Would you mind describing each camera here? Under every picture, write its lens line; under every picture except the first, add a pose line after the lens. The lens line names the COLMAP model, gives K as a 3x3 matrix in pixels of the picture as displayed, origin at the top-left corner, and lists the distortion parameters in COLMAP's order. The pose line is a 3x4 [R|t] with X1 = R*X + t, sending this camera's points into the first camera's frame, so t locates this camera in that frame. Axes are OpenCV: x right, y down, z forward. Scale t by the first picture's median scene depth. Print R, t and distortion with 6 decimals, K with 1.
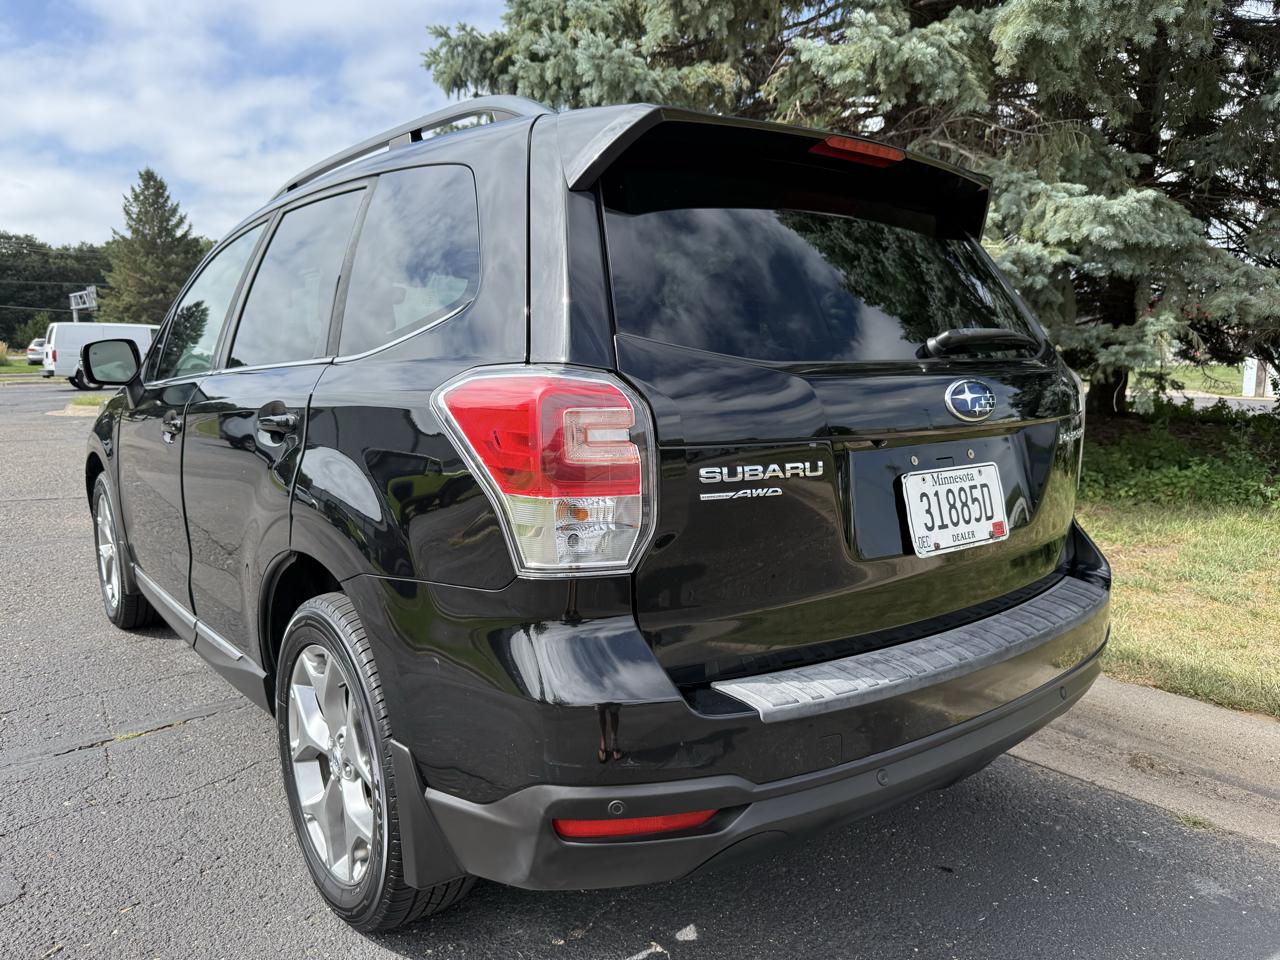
lens RADIAL K [[922.6, 0, 641.1], [0, 922.6, 488.9], [0, 0, 1]] dist [0.004685, -0.005942]
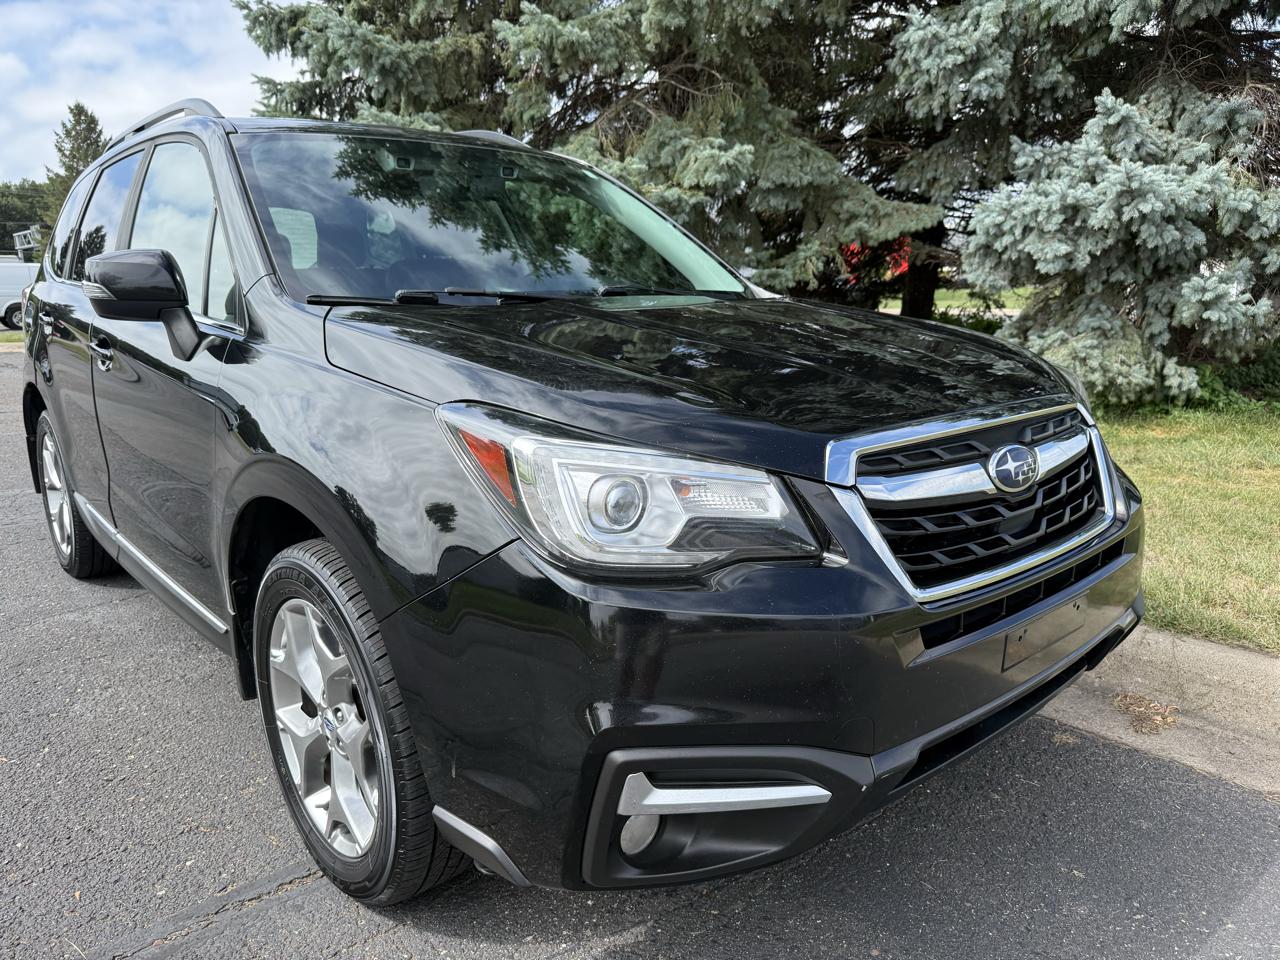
lens RADIAL K [[944.0, 0, 634.8], [0, 944.0, 500.4], [0, 0, 1]] dist [0.020932, -0.032458]
pose [[0.999773, -0.020192, 0.006796, 0.355146], [0.019599, 0.996738, 0.078294, 0.061146], [-0.008355, -0.078143, 0.996907, -0.338932]]
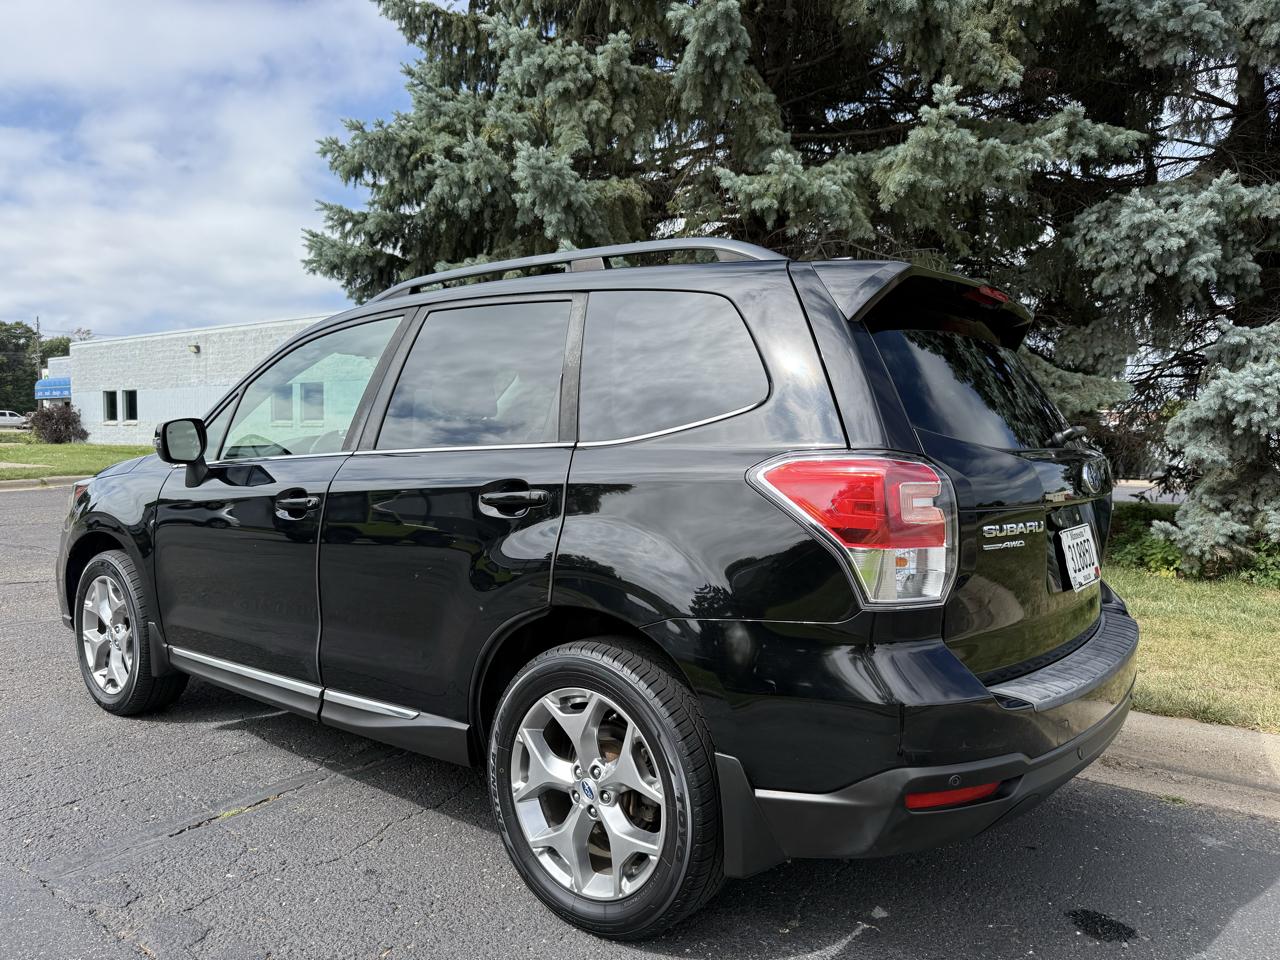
lens RADIAL K [[914.2, 0, 644.2], [0, 914.2, 491.8], [0, 0, 1]] dist [0.029204, -0.023732]
pose [[0.971318, -0.003442, 0.237759, -0.206568], [0.023127, 0.996522, -0.080053, 0.006552], [-0.236656, 0.083256, 0.968020, -0.057551]]
